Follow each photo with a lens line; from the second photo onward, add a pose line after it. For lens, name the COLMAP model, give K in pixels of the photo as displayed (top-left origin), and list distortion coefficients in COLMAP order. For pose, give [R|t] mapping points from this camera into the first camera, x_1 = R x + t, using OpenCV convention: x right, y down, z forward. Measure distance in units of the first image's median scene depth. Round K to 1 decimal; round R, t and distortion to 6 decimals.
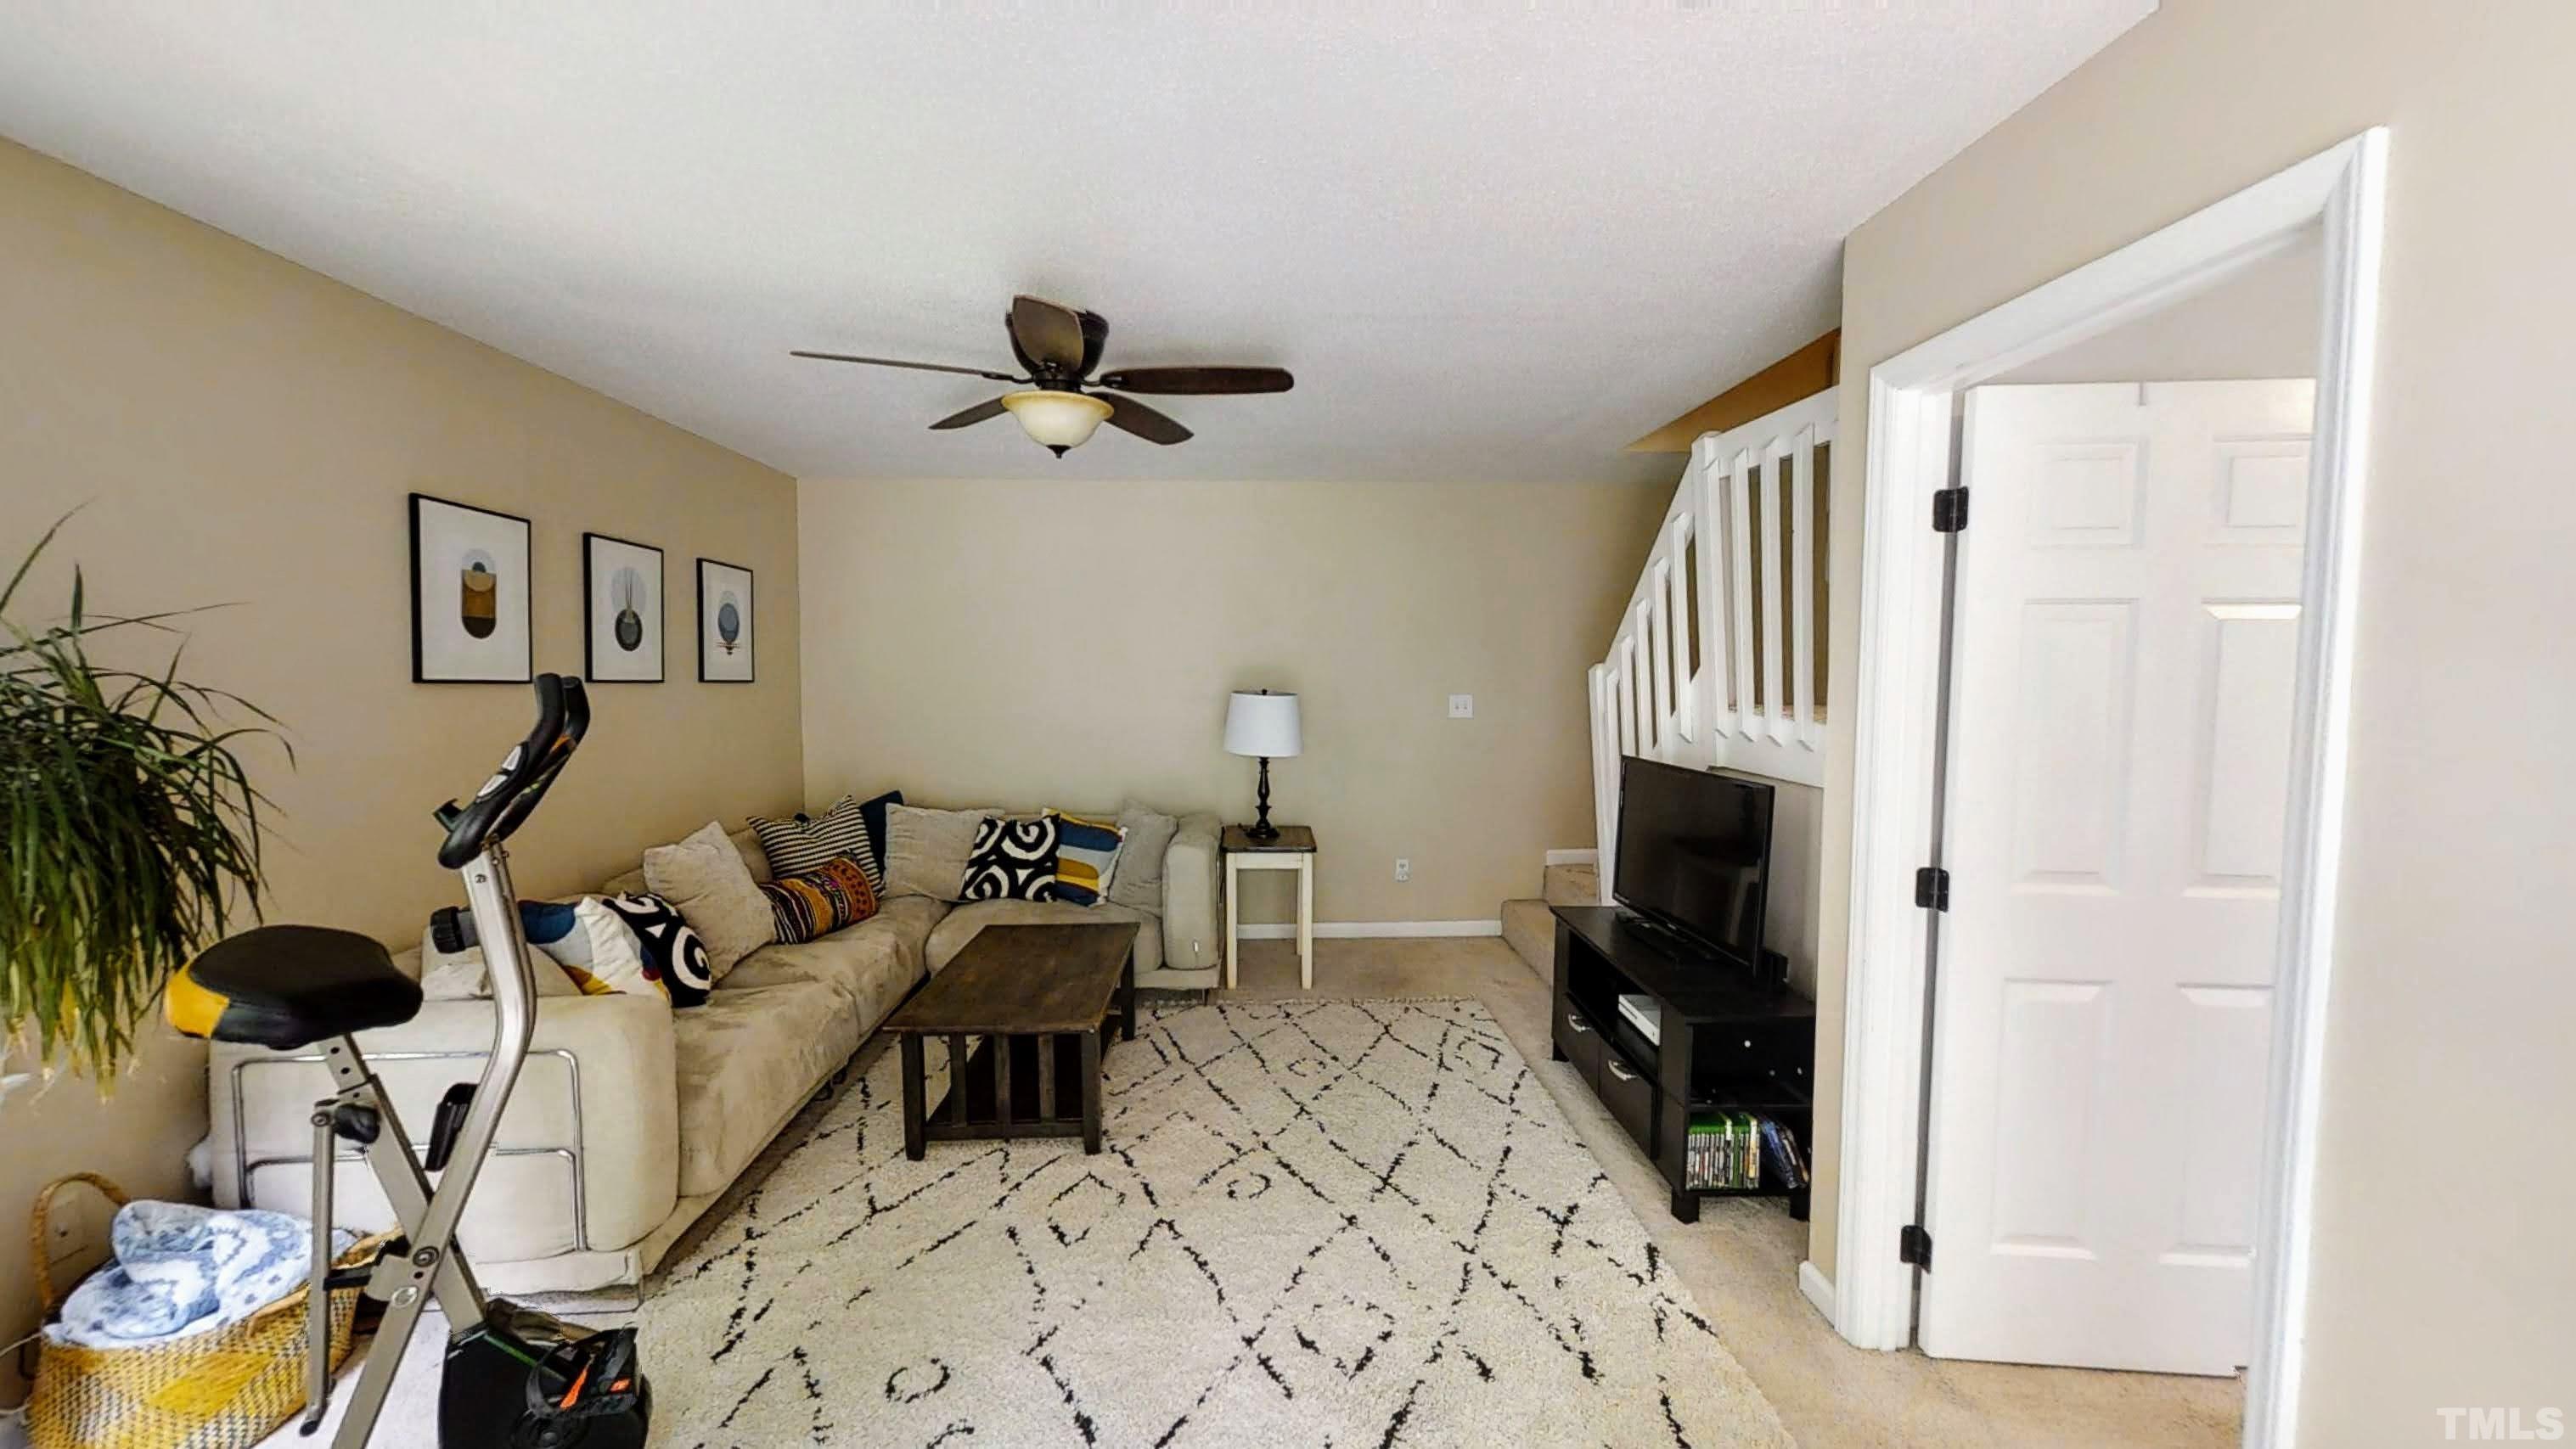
lens RADIAL K [[887.0, 0, 1288.0], [0, 887.0, 724.5], [0, 0, 1]] dist [-0.000231, -0.000060]
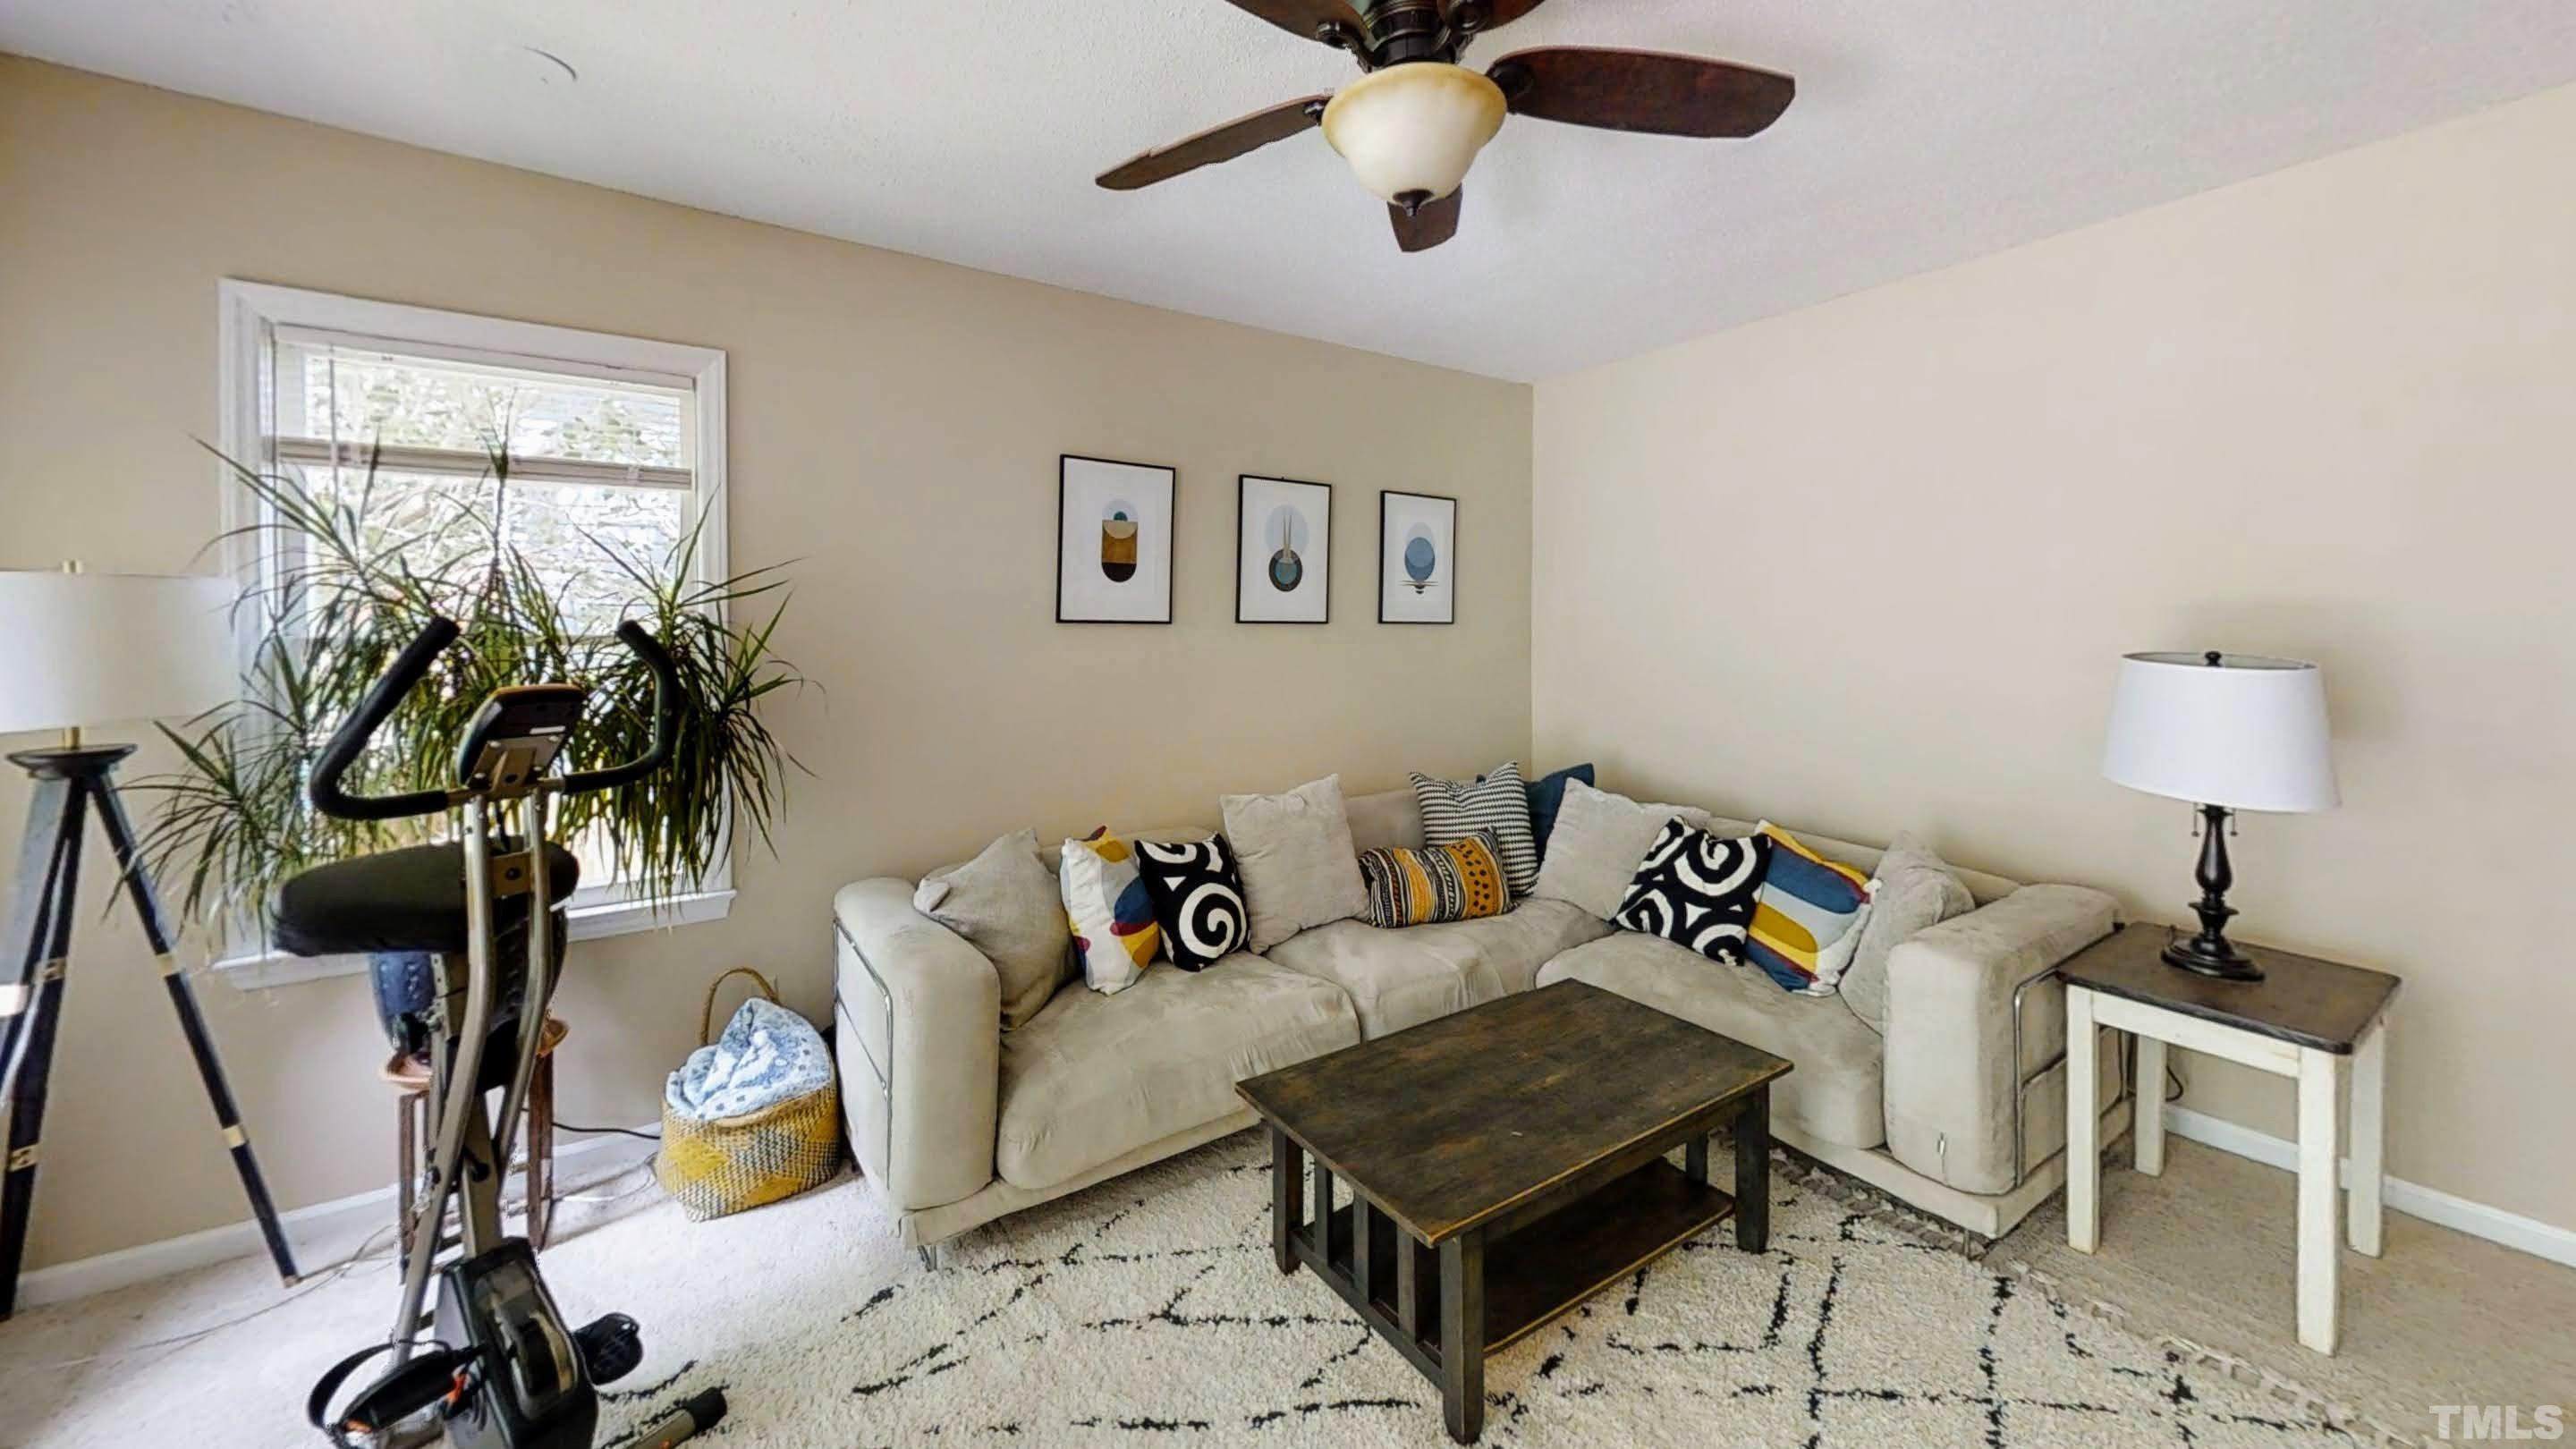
lens RADIAL K [[918.5, 0, 1276.6], [0, 918.5, 739.3], [0, 0, 1]] dist [0.001223, -0.000025]
pose [[0.517327, 0.106948, -0.849079, 0.118313], [-0.044785, 0.994184, 0.097938, -0.016115], [0.854615, -0.012640, 0.519108, 0.385929]]
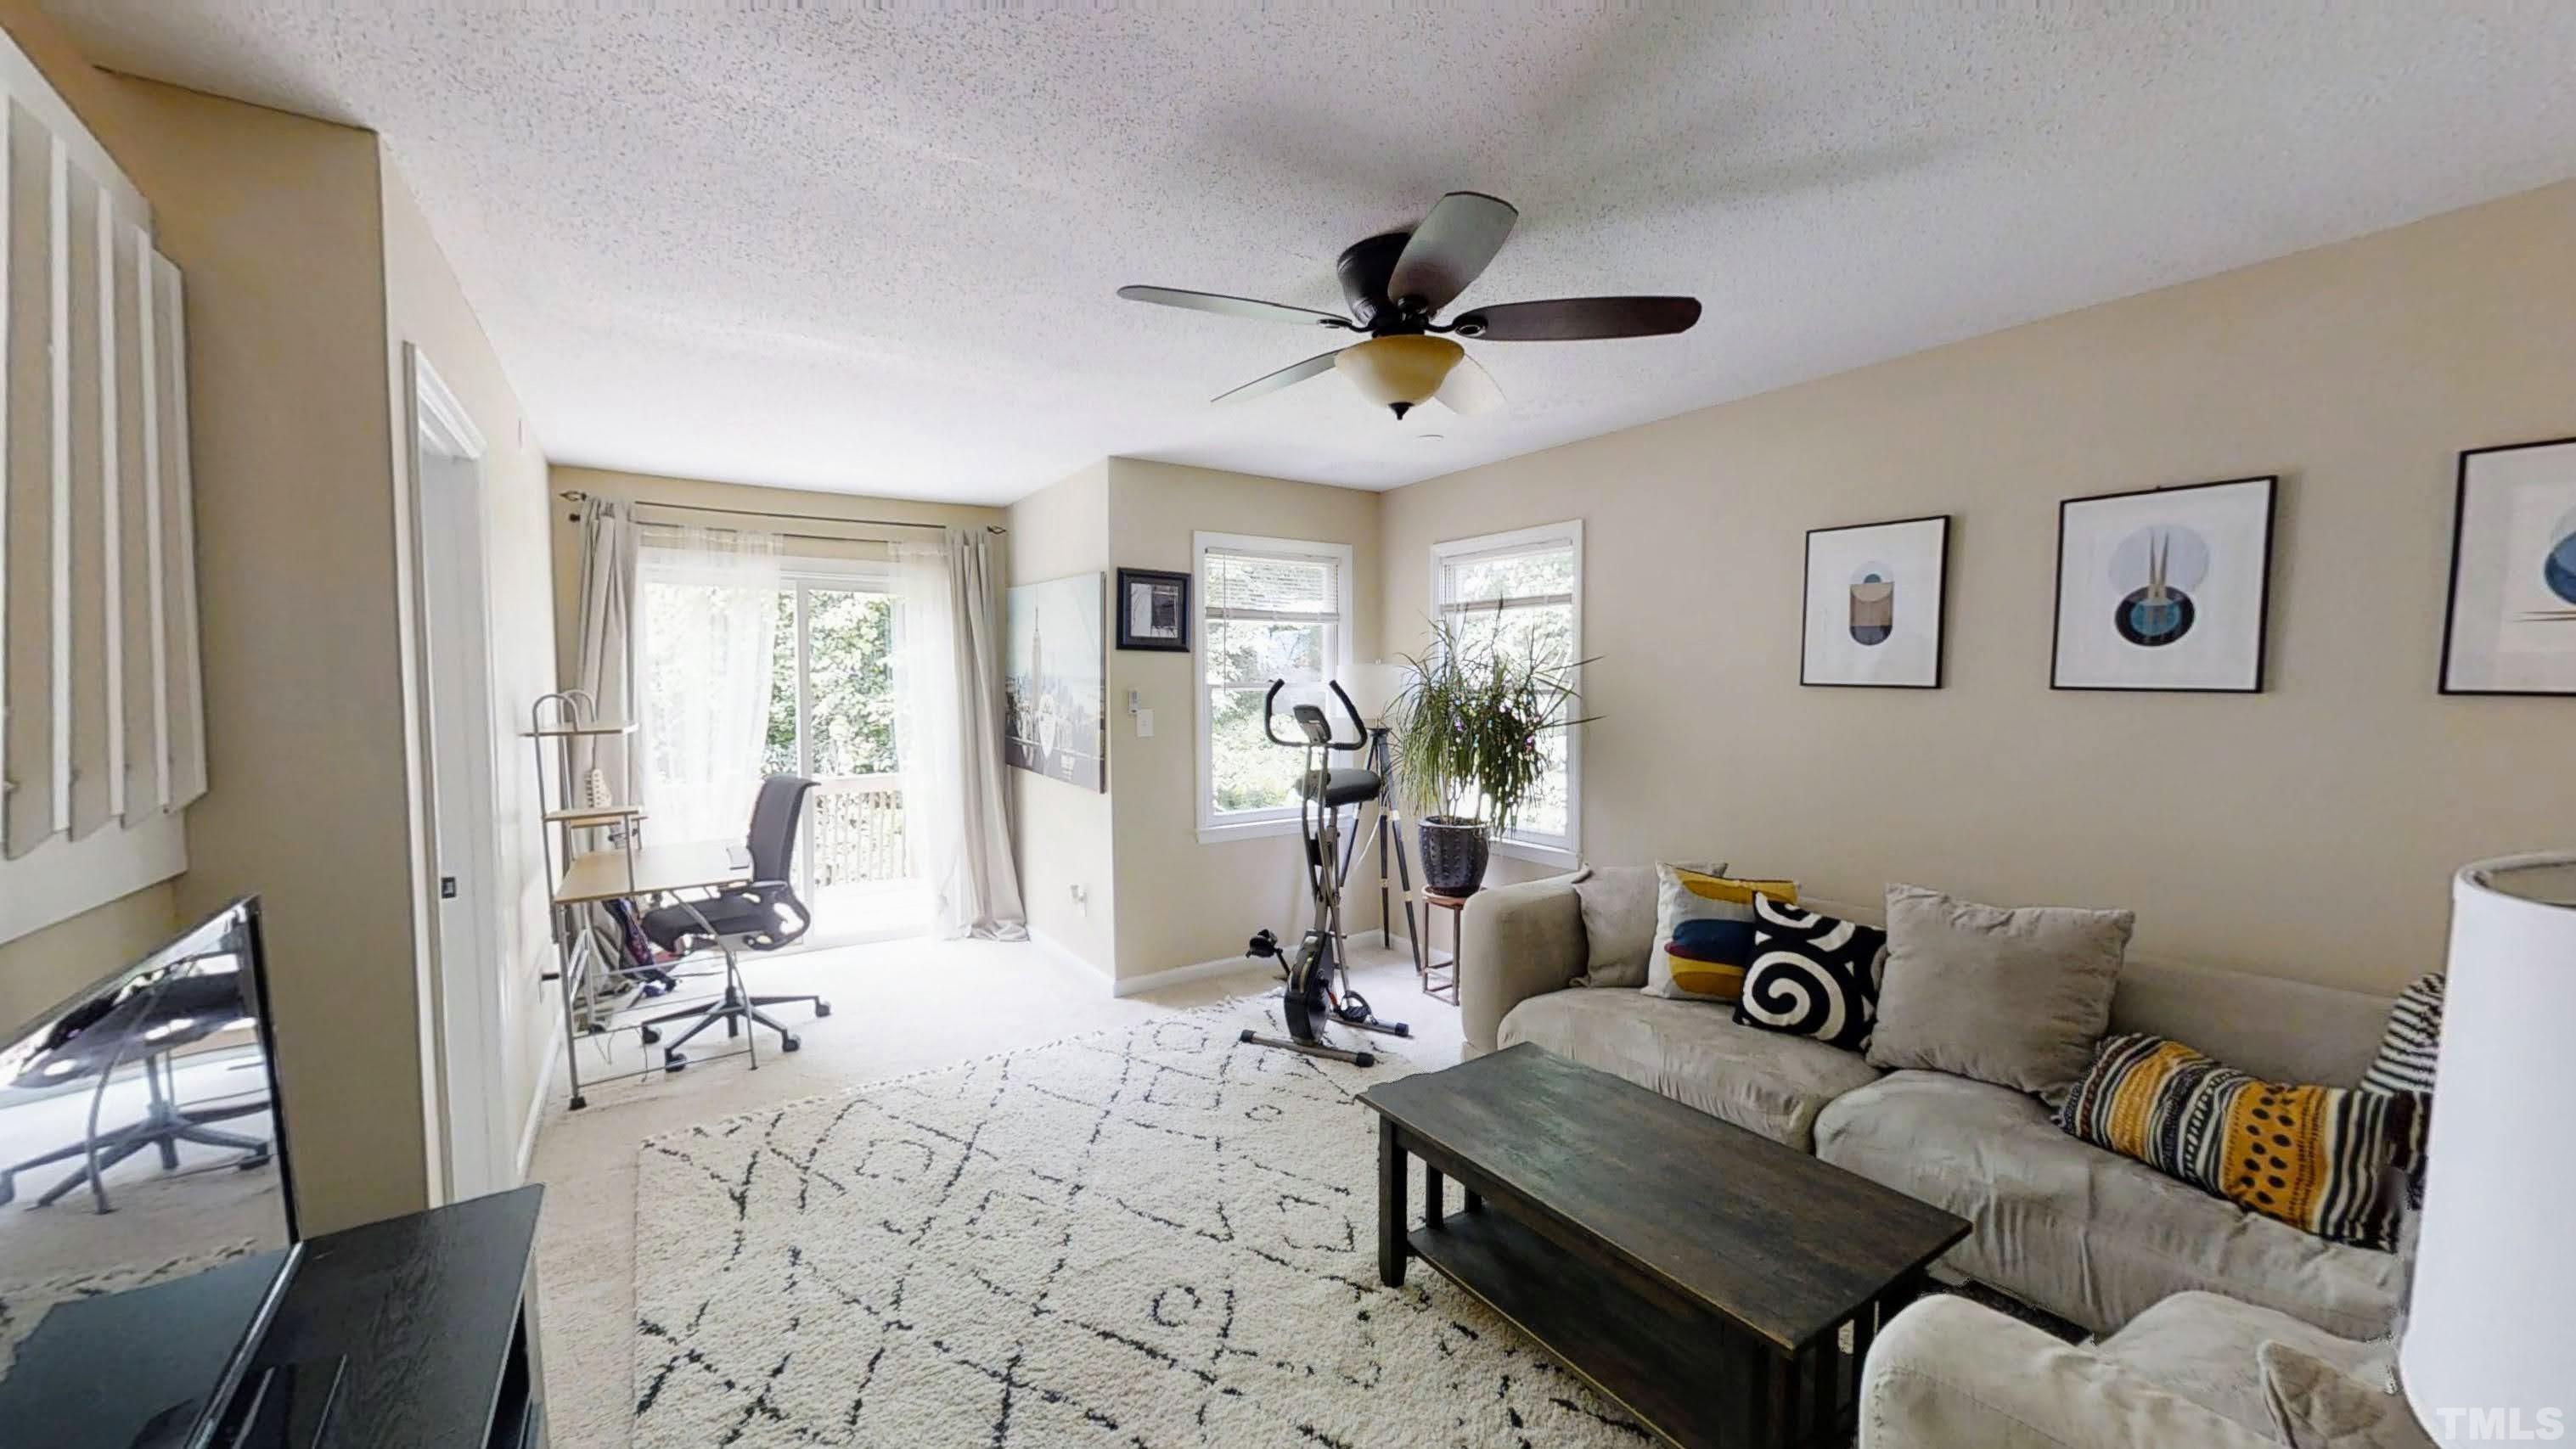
lens RADIAL K [[948.7, 0, 1287.1], [0, 948.7, 728.9], [0, 0, 1]] dist [0.001286, 0.000000]
pose [[-0.853791, 0.024753, -0.520027, 0.192632], [-0.031428, 0.994597, 0.098940, -0.059417], [0.519667, 0.100818, -0.848400, 1.083778]]
